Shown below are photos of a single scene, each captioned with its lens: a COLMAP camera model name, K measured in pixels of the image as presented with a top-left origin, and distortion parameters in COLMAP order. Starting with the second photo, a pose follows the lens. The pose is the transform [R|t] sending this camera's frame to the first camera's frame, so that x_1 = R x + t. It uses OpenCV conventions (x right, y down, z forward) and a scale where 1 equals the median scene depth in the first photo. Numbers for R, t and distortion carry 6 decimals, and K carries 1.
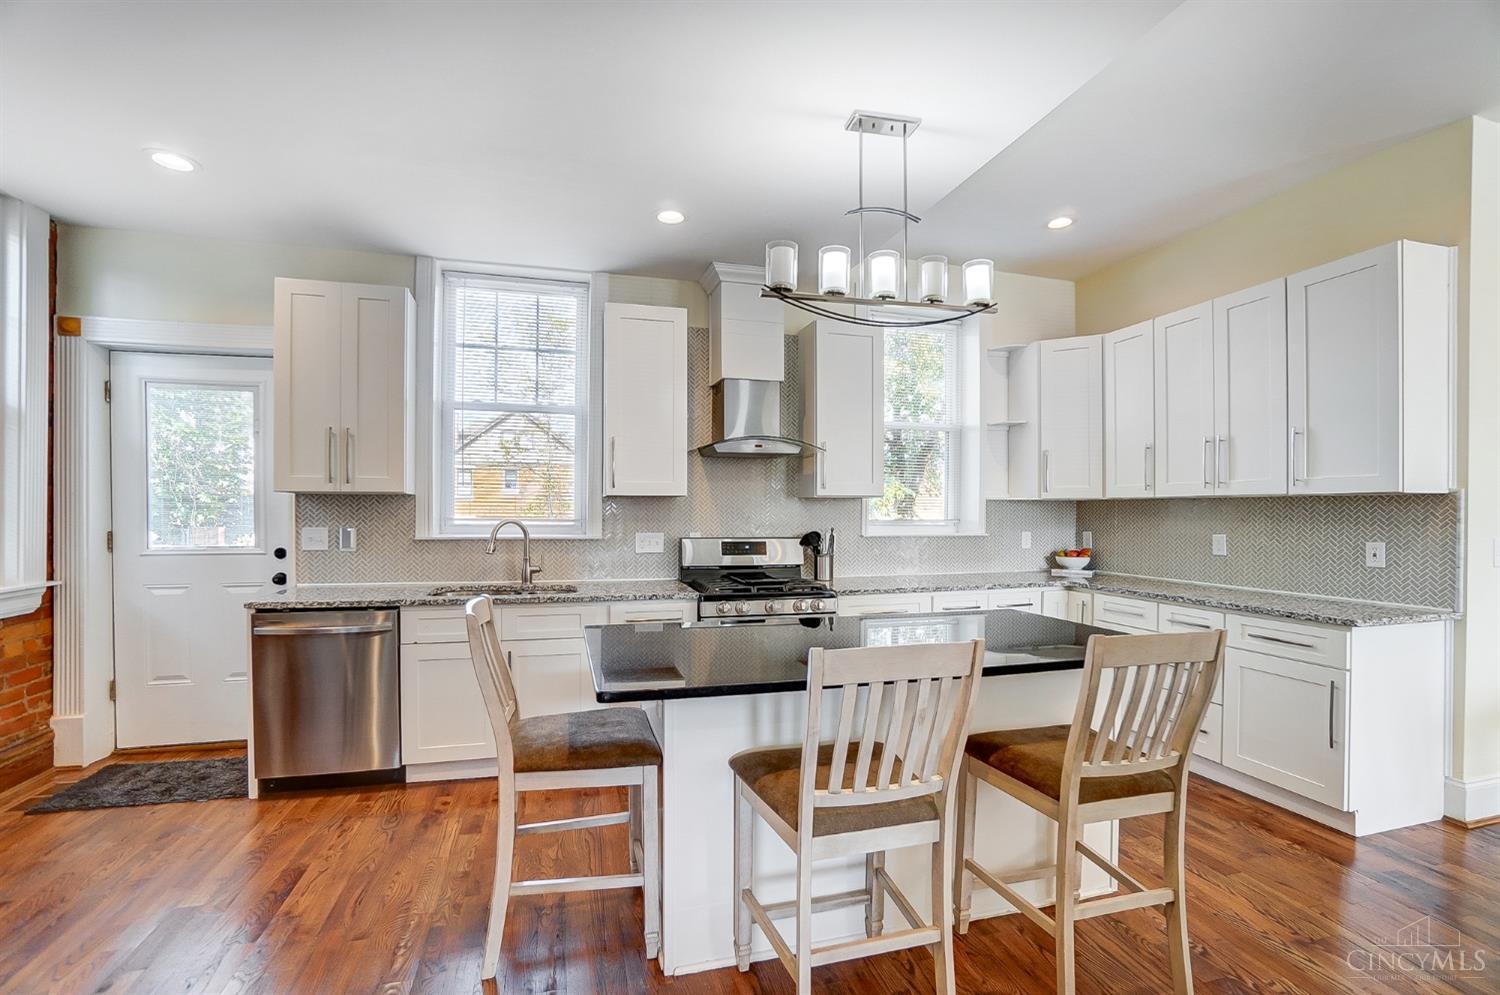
lens RADIAL K [[669.1, 0, 741.7], [0, 669.1, 506.0], [0, 0, 1]] dist [-0.038045, 0.011337]
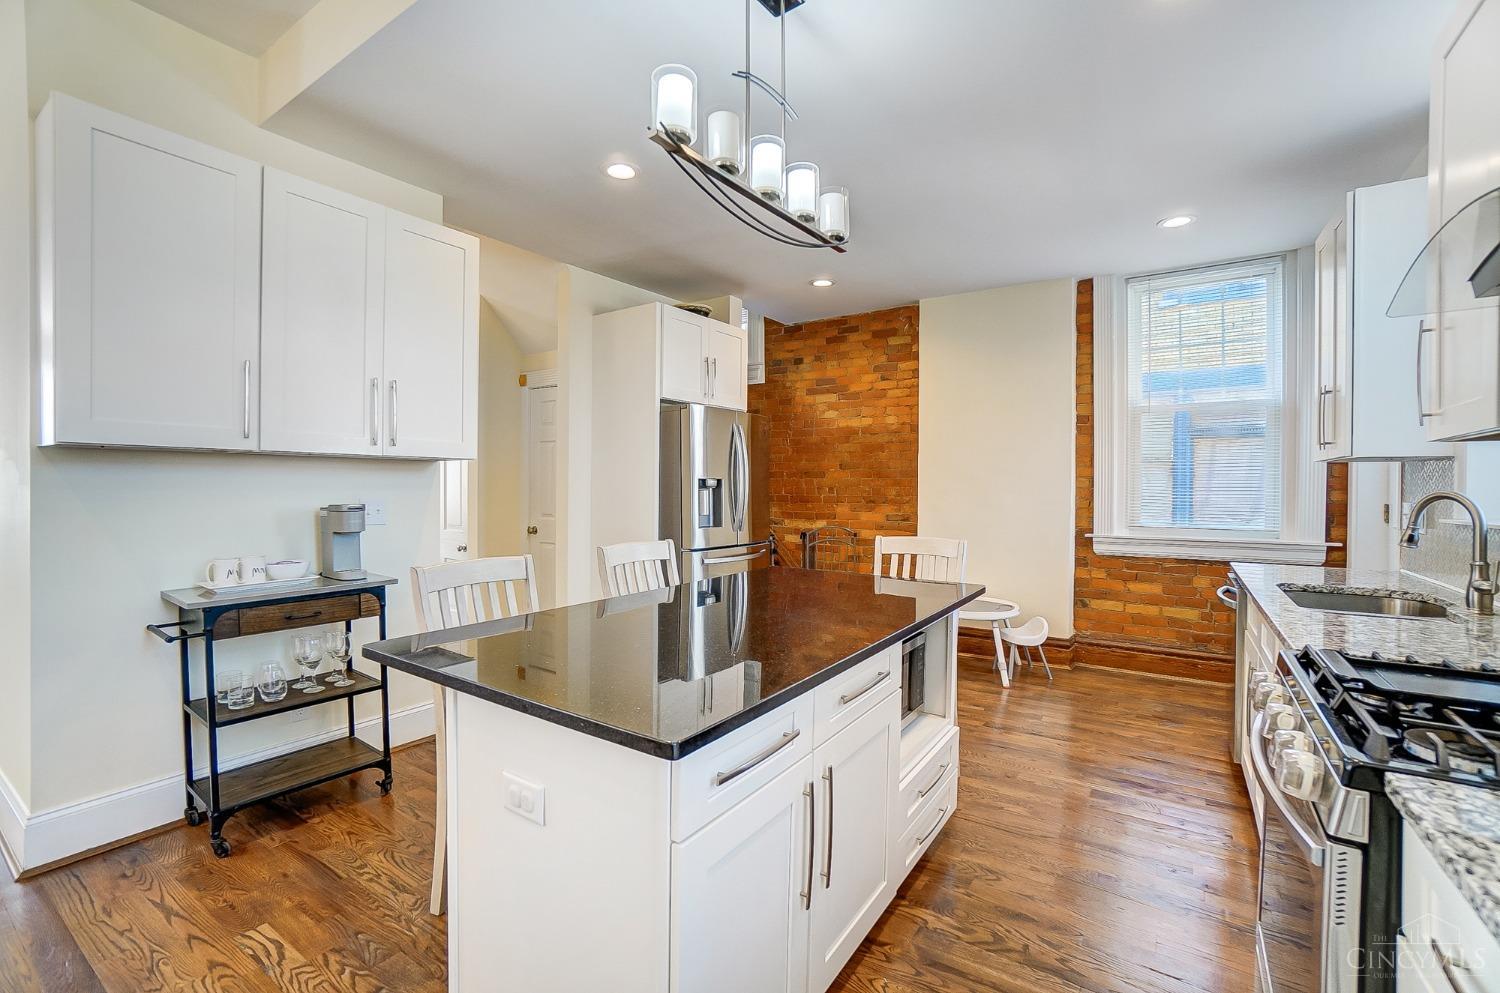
lens RADIAL K [[669.1, 0, 749.5], [0, 669.1, 495.6], [0, 0, 1]] dist [-0.038045, 0.011337]
pose [[-0.745768, 0.000645, -0.666205, 0.476858], [-0.004395, 0.999973, 0.005889, 0.020677], [0.666191, 0.007320, -0.745745, 0.987198]]
